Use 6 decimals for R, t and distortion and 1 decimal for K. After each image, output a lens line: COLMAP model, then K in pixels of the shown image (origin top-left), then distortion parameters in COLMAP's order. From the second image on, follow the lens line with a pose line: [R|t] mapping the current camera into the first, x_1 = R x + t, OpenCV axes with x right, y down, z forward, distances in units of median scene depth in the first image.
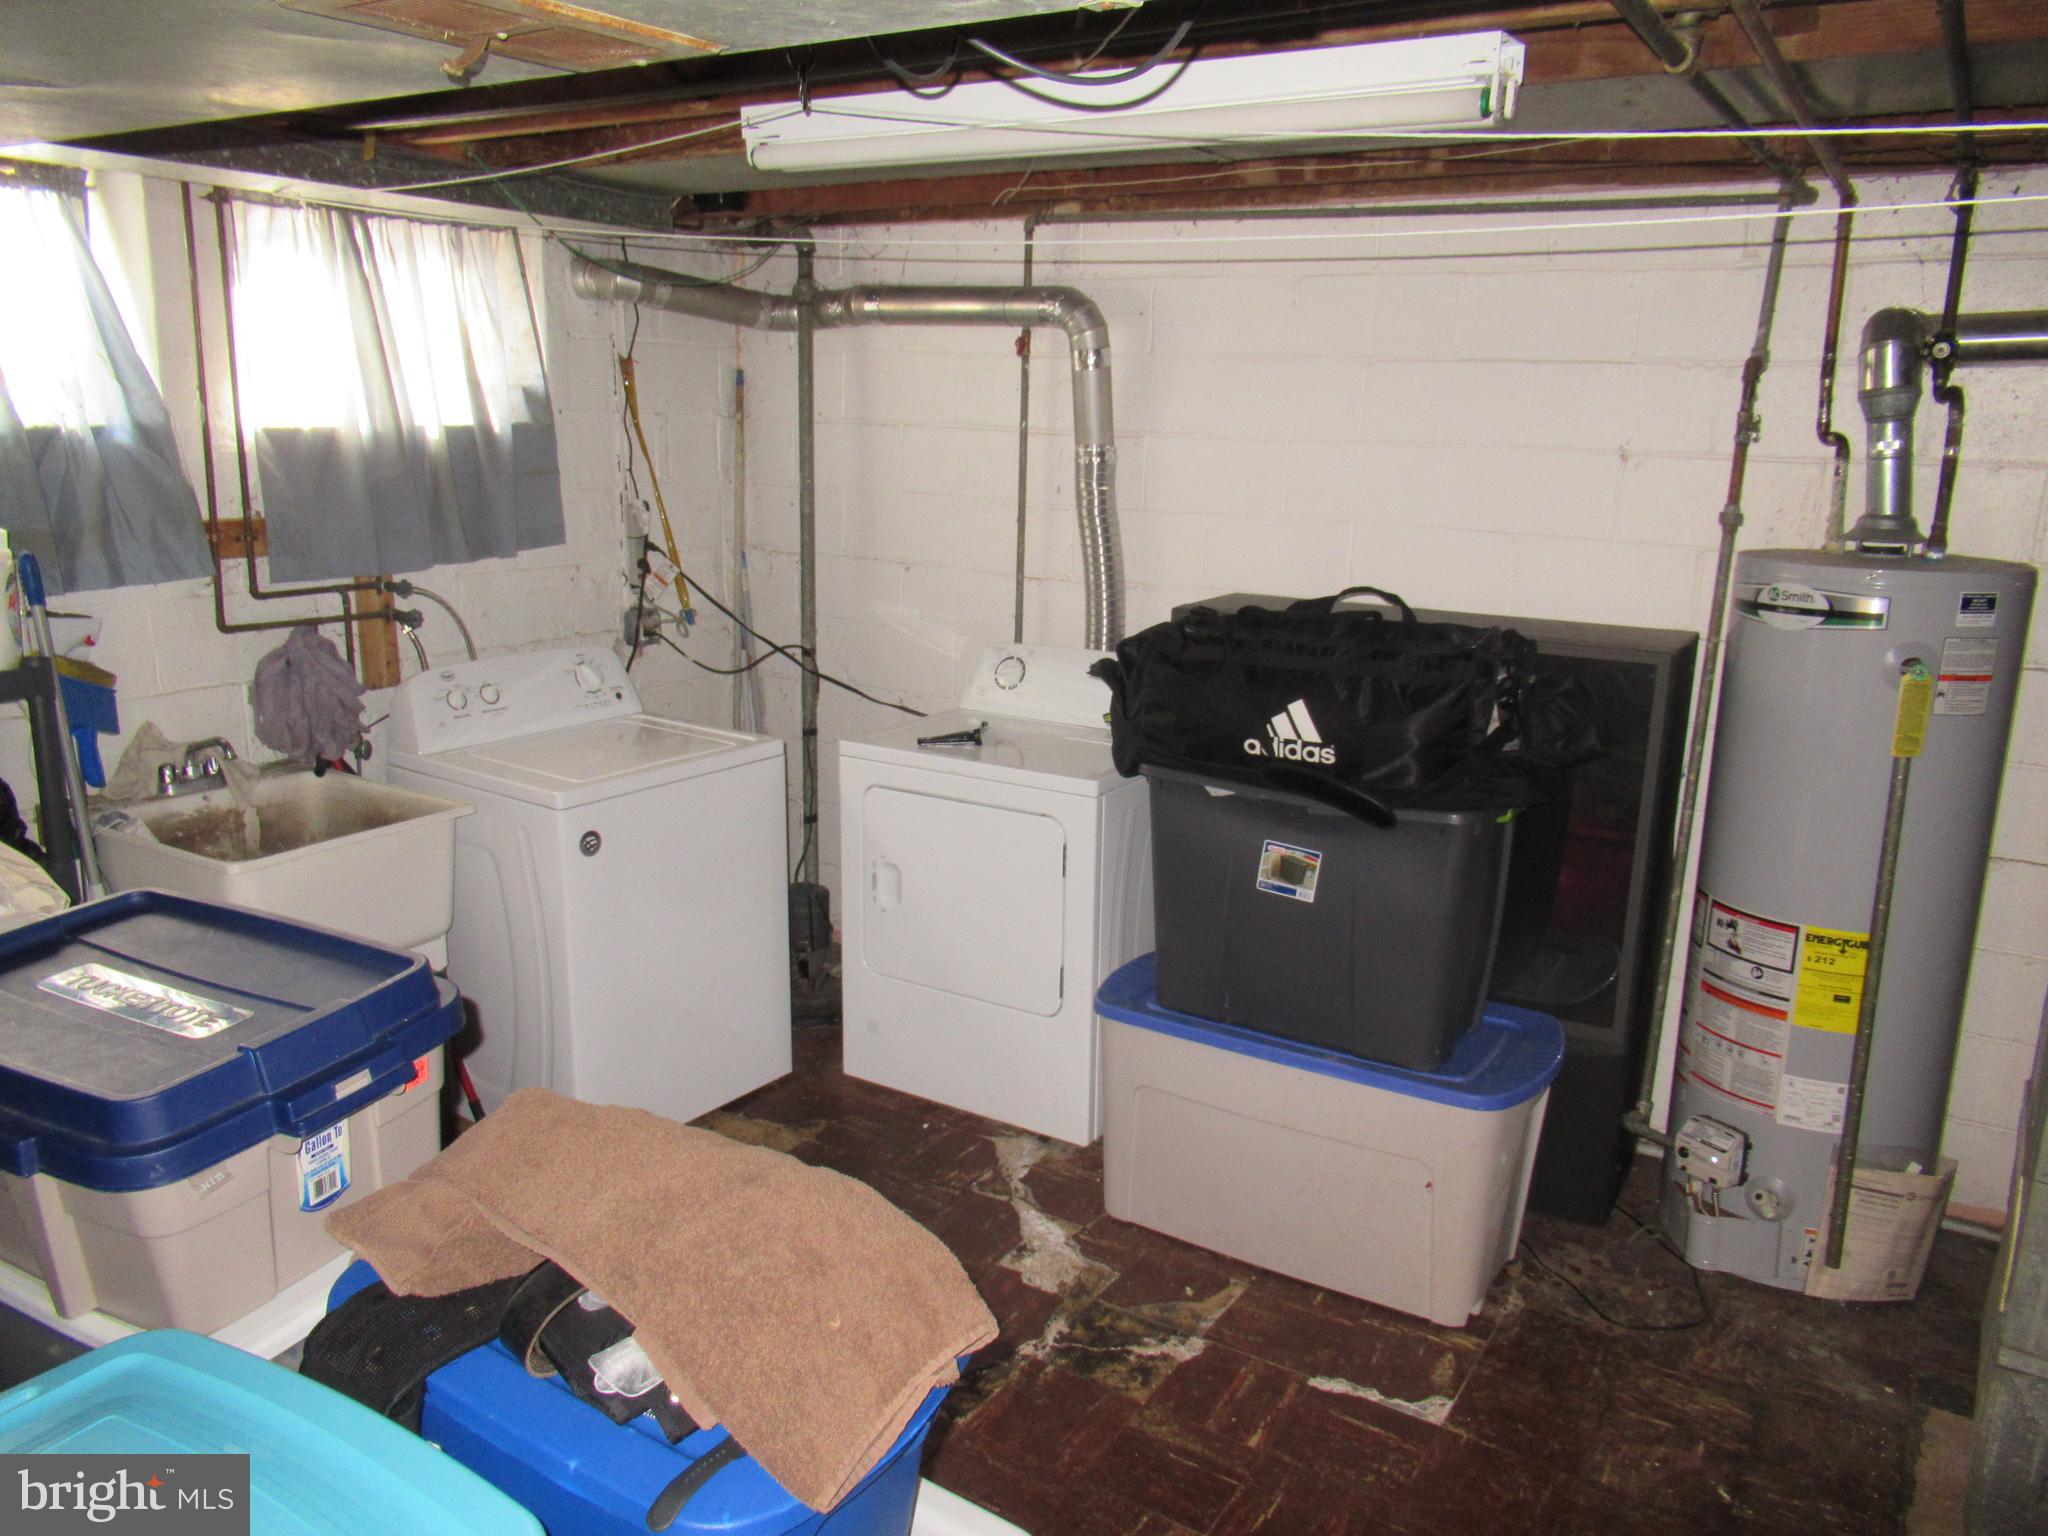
lens RADIAL K [[1530.3, 0, 1024.0], [0, 1530.3, 768.0], [0, 0, 1]] dist [-0.000233, 0.000007]
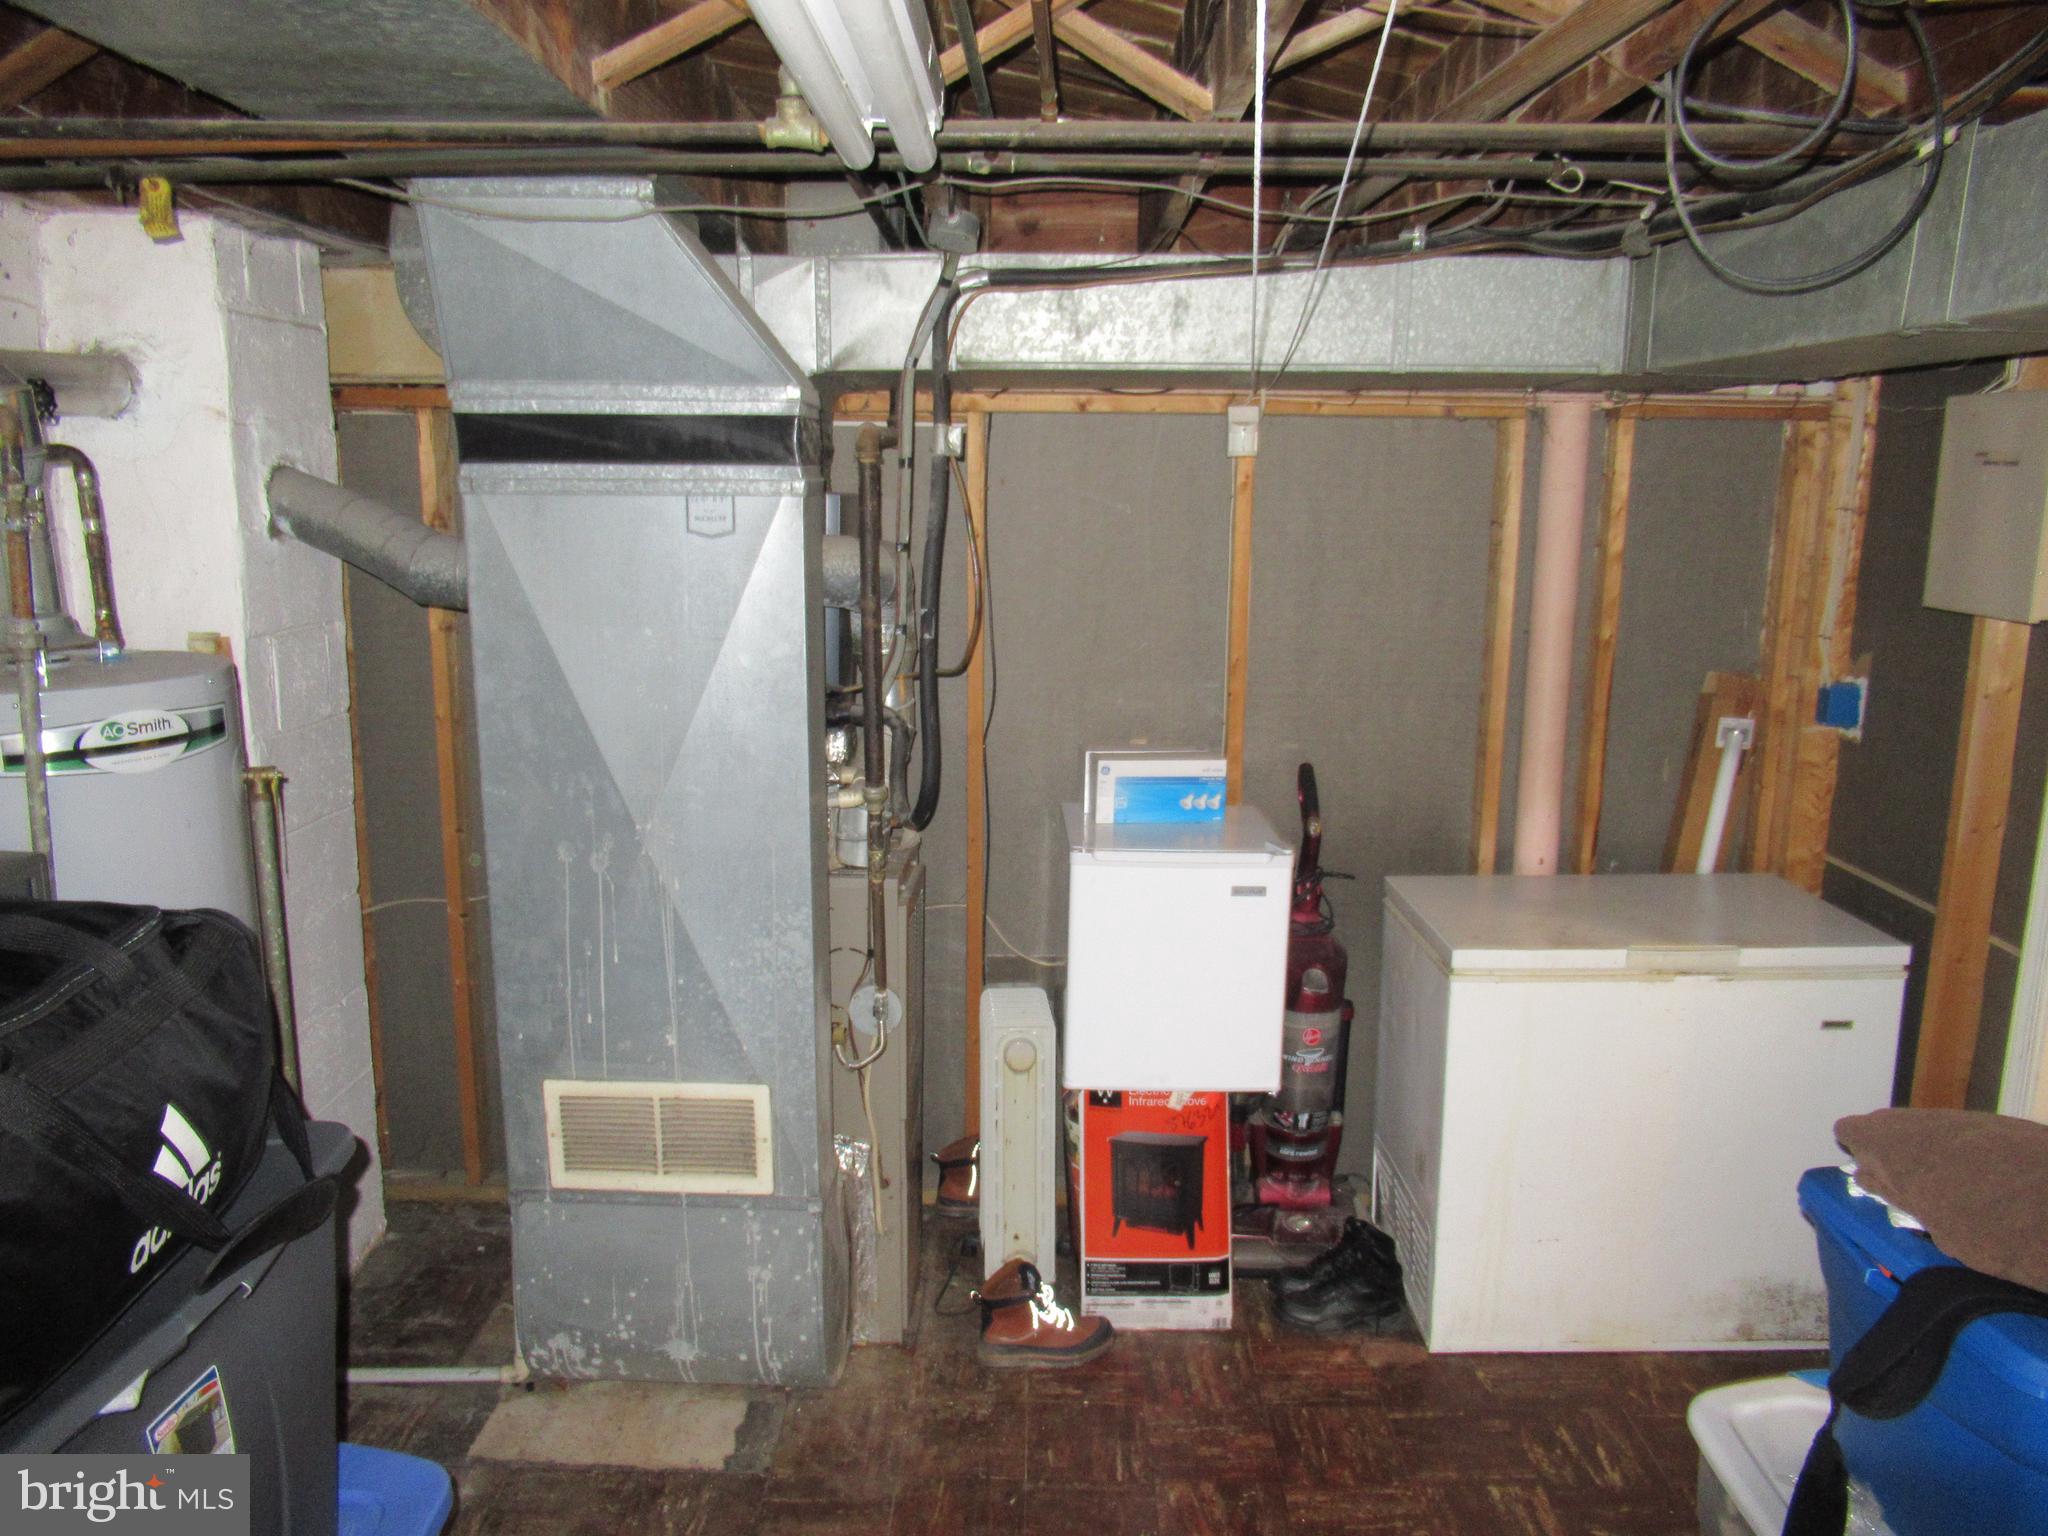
lens RADIAL K [[1530.3, 0, 1024.0], [0, 1530.3, 768.0], [0, 0, 1]] dist [-0.000233, 0.000007]
pose [[-0.520305, -0.184435, 0.833827, -0.353771], [0.177791, 0.931611, 0.317005, -0.257017], [-0.835269, 0.313186, -0.451930, 0.996140]]
